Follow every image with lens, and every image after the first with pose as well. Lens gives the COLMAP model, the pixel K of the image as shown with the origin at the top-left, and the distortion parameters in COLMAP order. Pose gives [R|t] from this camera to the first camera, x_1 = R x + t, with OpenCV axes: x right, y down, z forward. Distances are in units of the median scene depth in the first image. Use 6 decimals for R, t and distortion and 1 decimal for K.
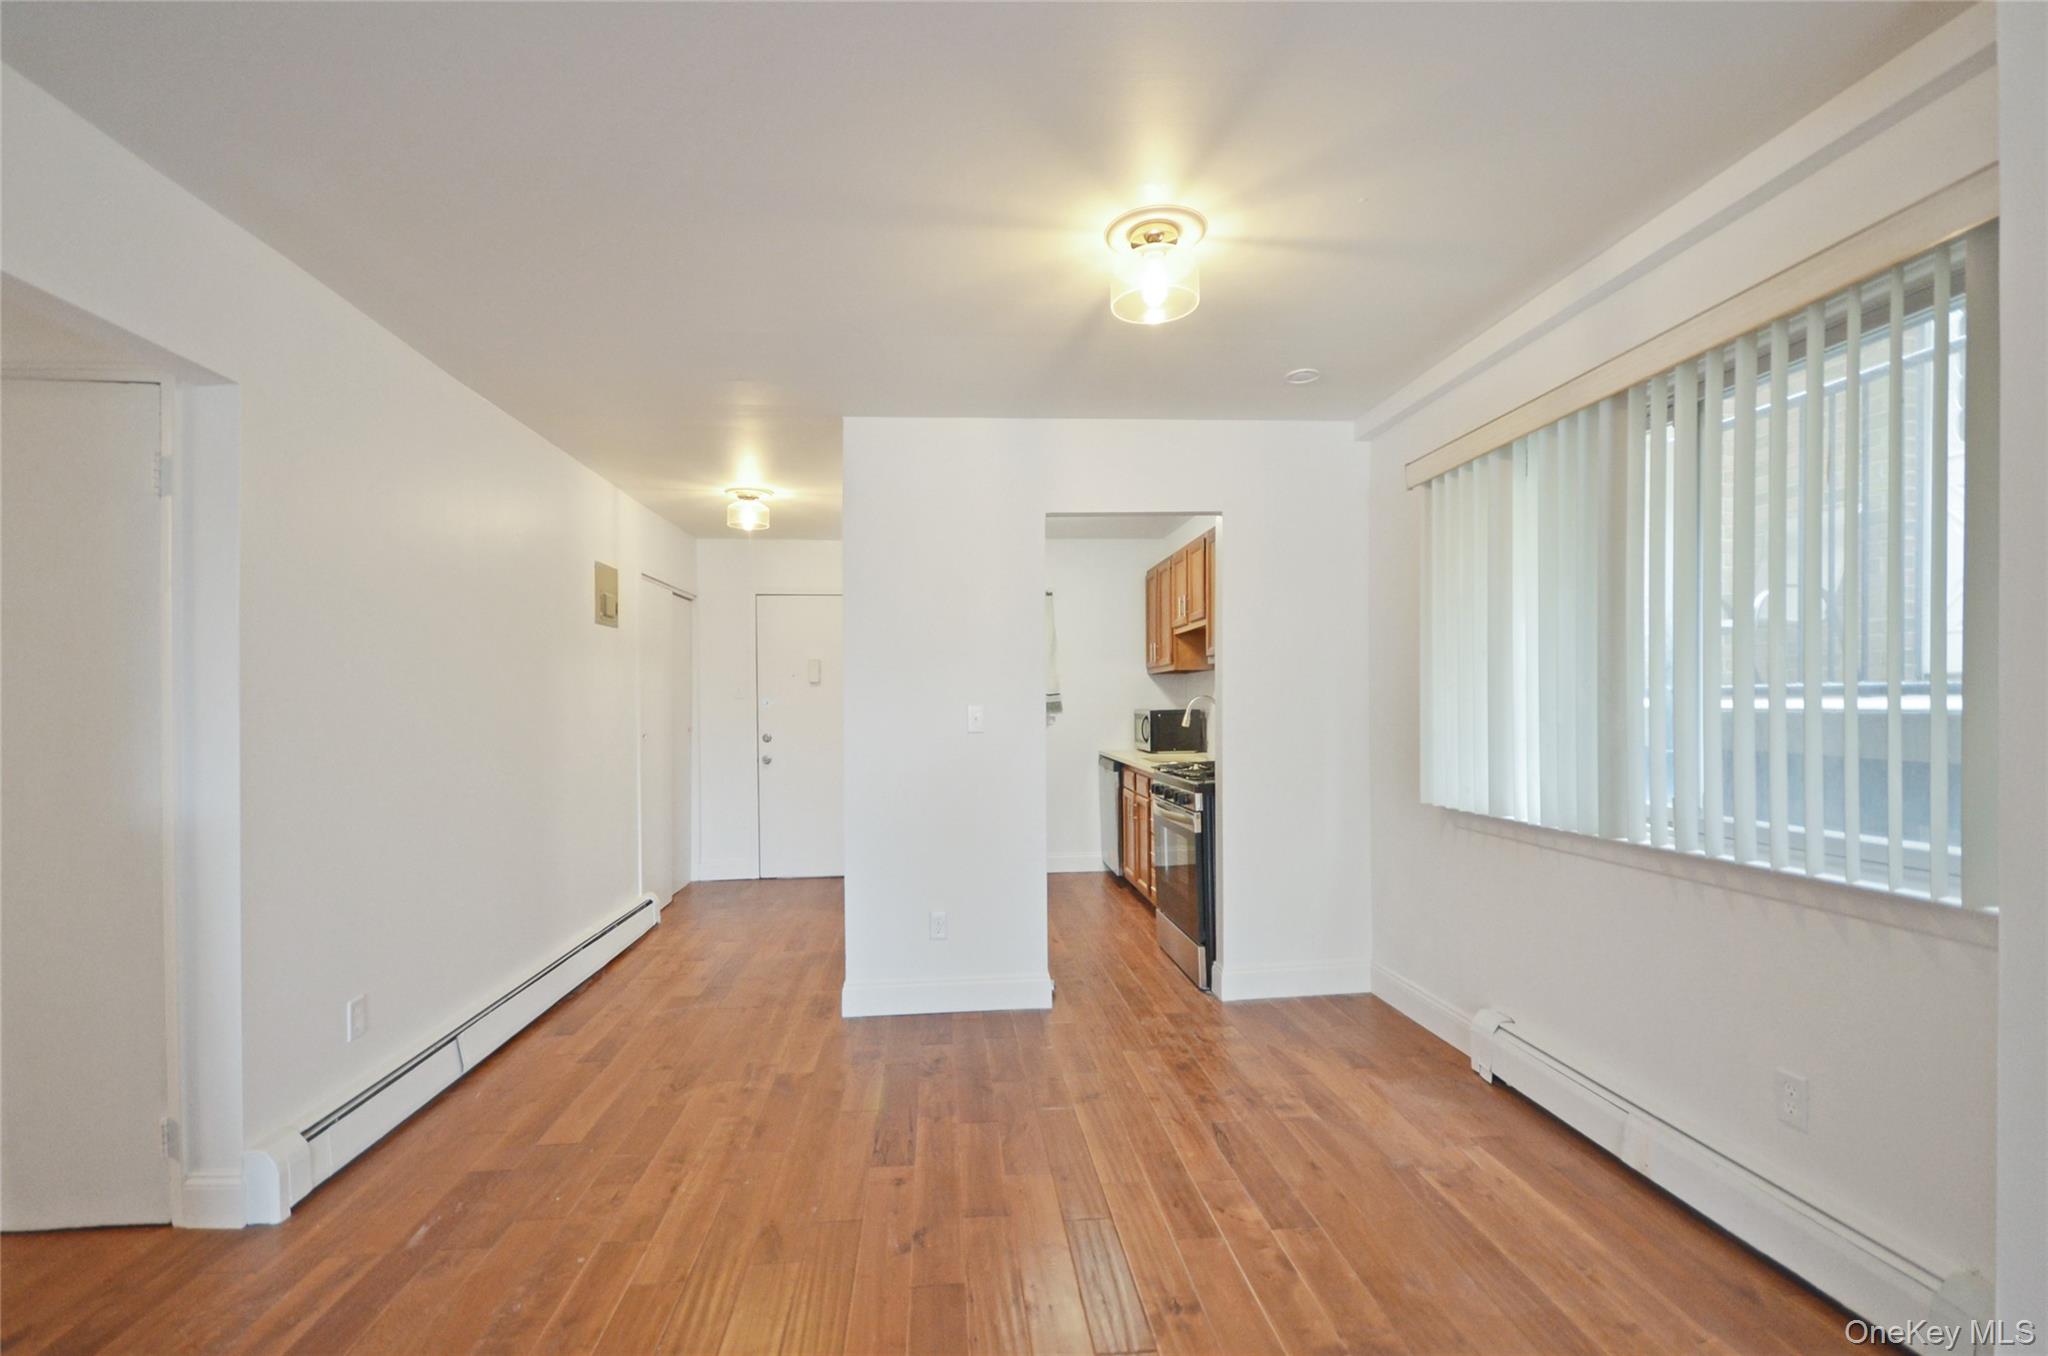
lens RADIAL K [[910.6, 0, 1032.4], [0, 910.6, 701.8], [0, 0, 1]] dist [0.000440, 0.000028]
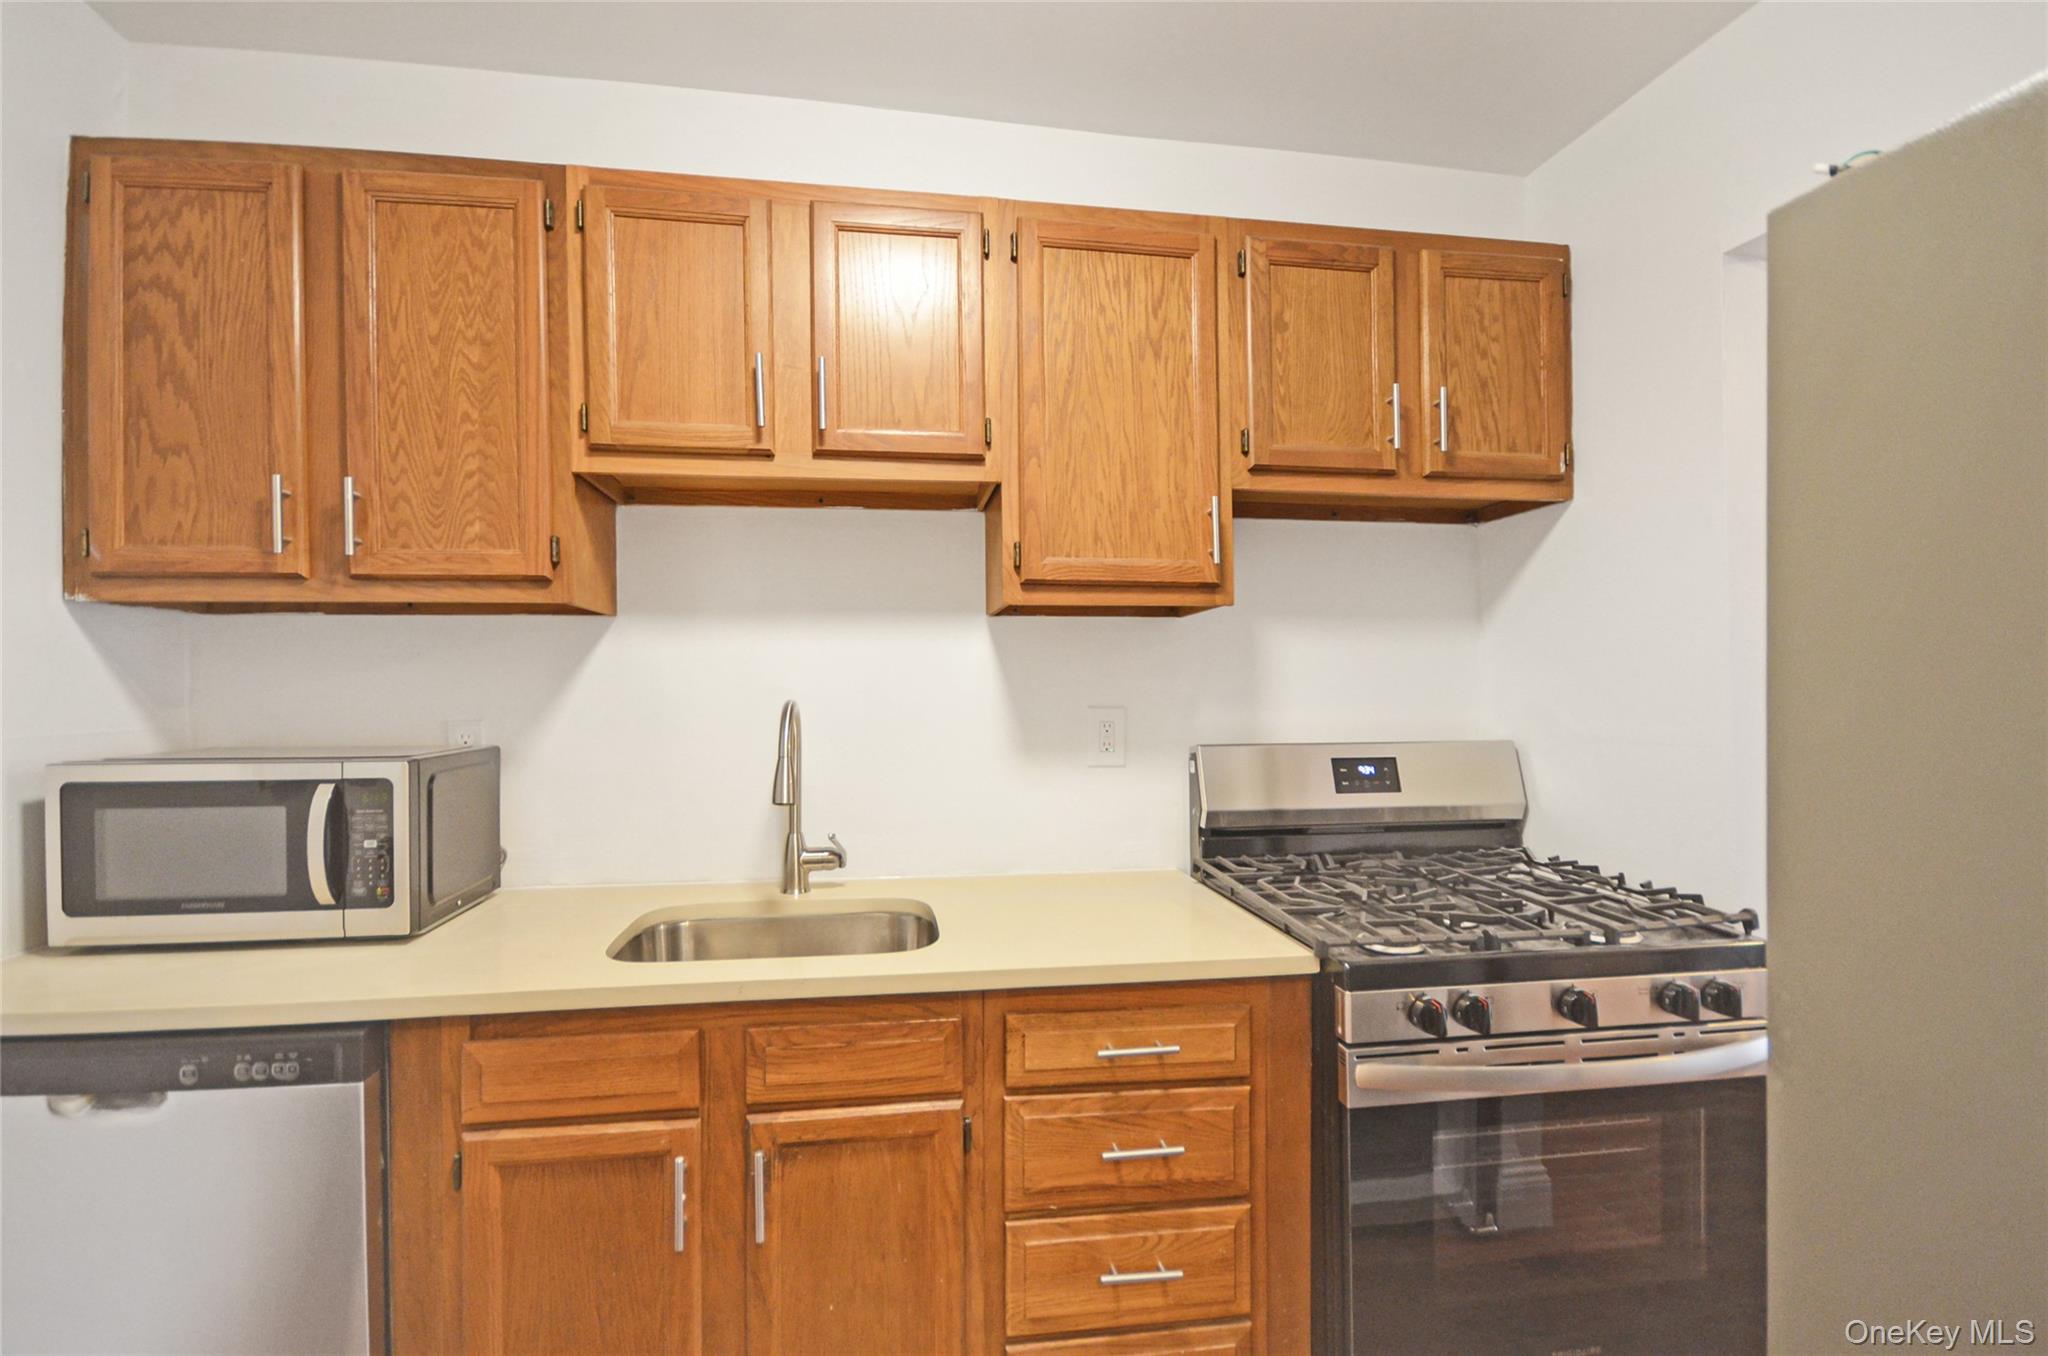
lens RADIAL K [[875.2, 0, 1025.8], [0, 875.2, 702.7], [0, 0, 1]] dist [0.000517, 0.000021]
pose [[-0.044712, -0.006643, 0.998978, -0.196760], [-0.003066, 0.999974, 0.006512, -0.011986], [-0.998995, -0.002772, -0.044732, 1.591164]]
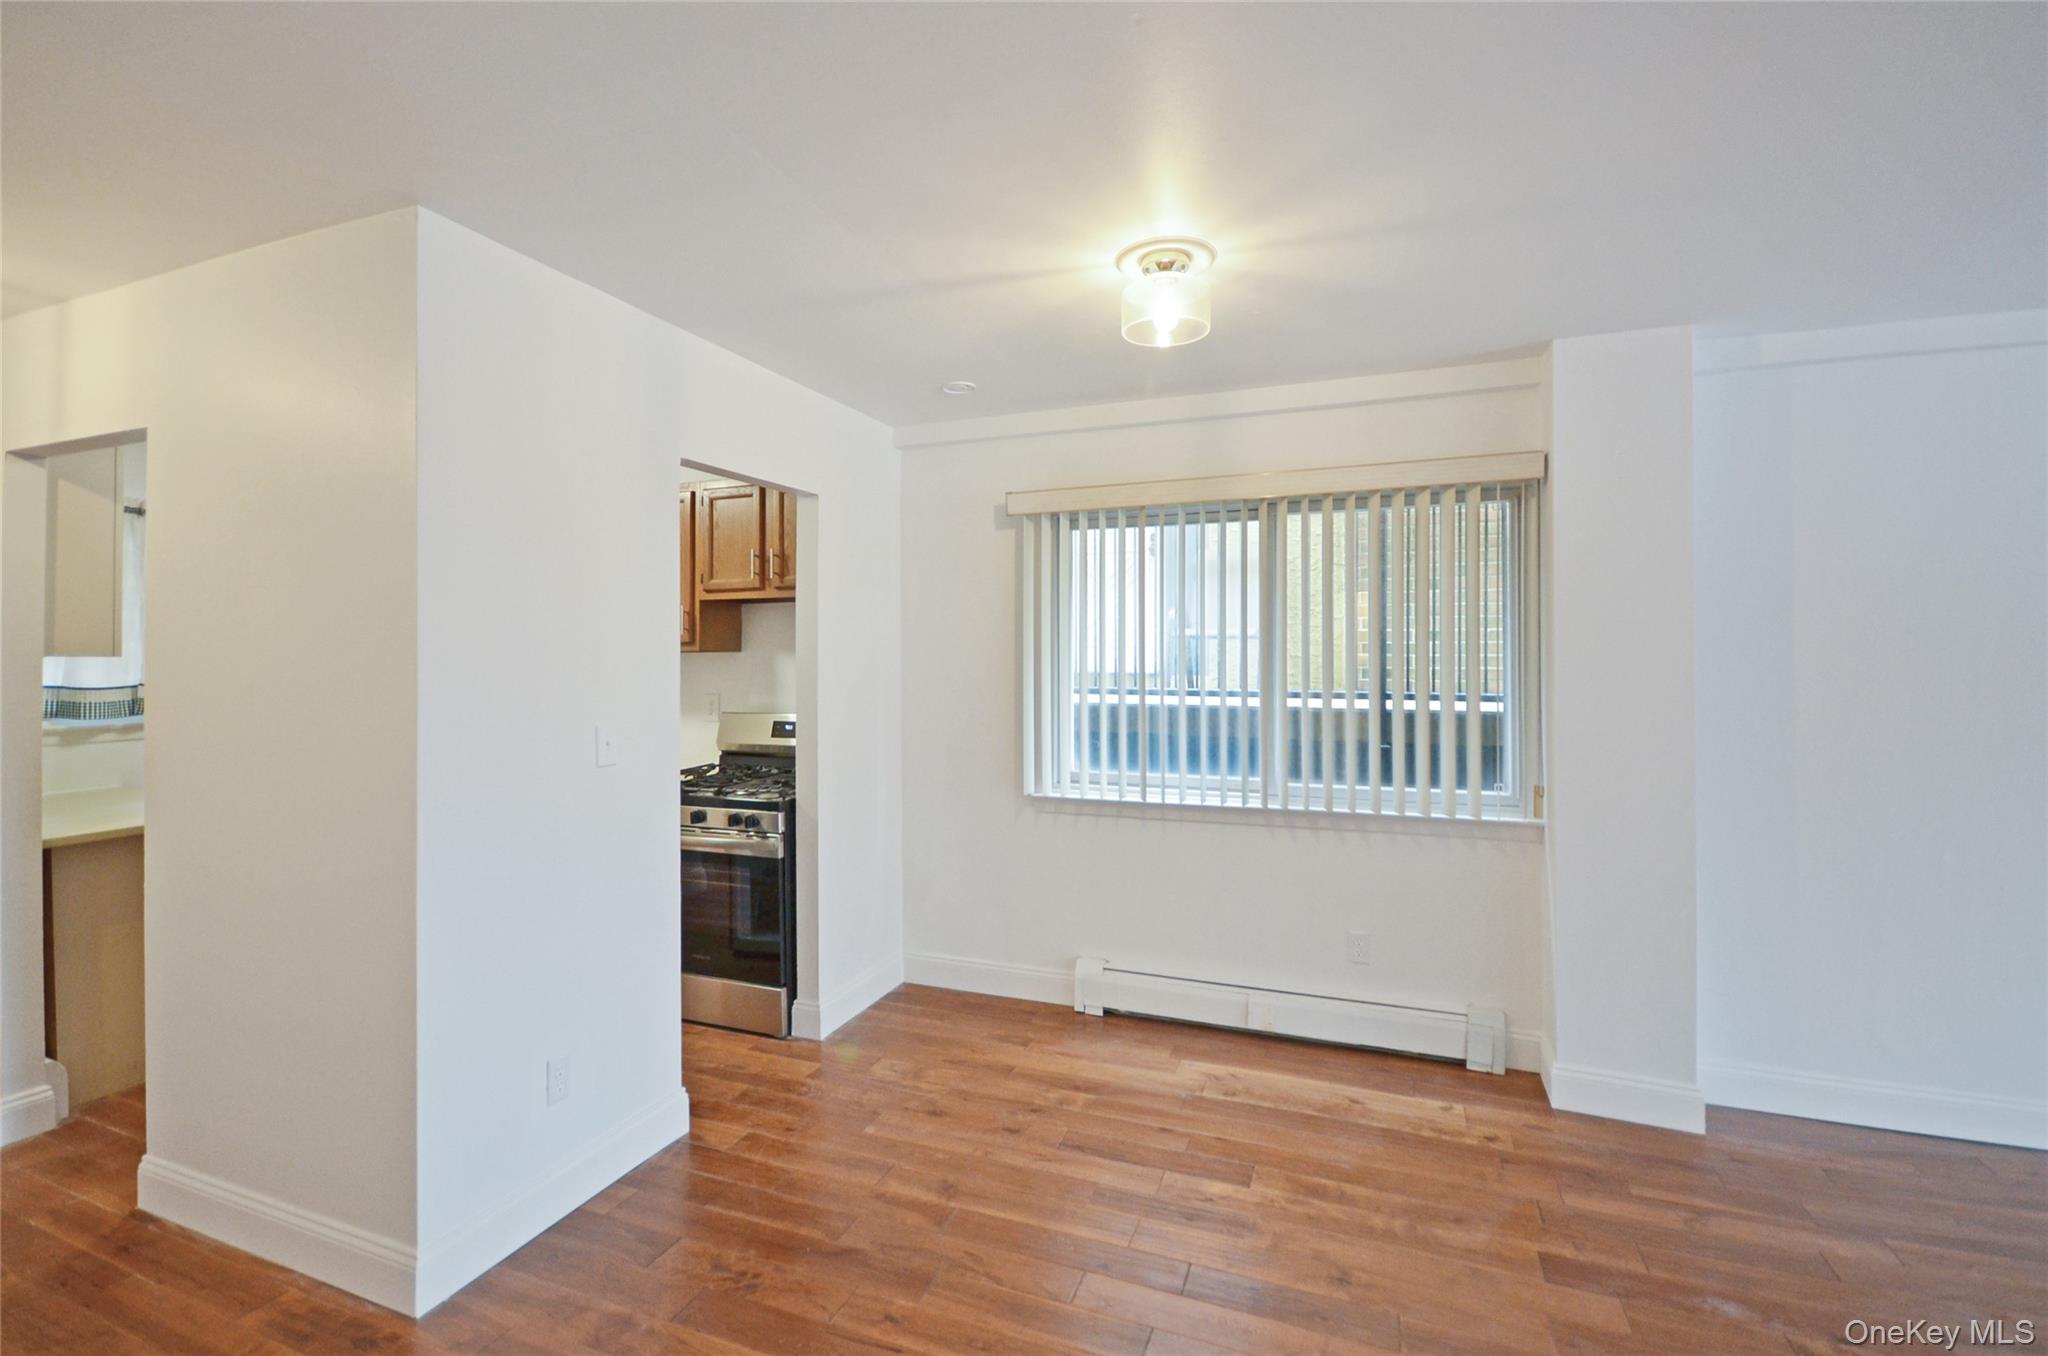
lens RADIAL K [[900.6, 0, 1018.6], [0, 900.6, 677.4], [0, 0, 1]] dist [-0.002709, -0.000244]
pose [[0.453750, 0.000351, 0.891129, -0.573279], [-0.007446, 0.999967, 0.003397, -0.038322], [-0.891098, -0.008177, 0.453737, 0.499453]]
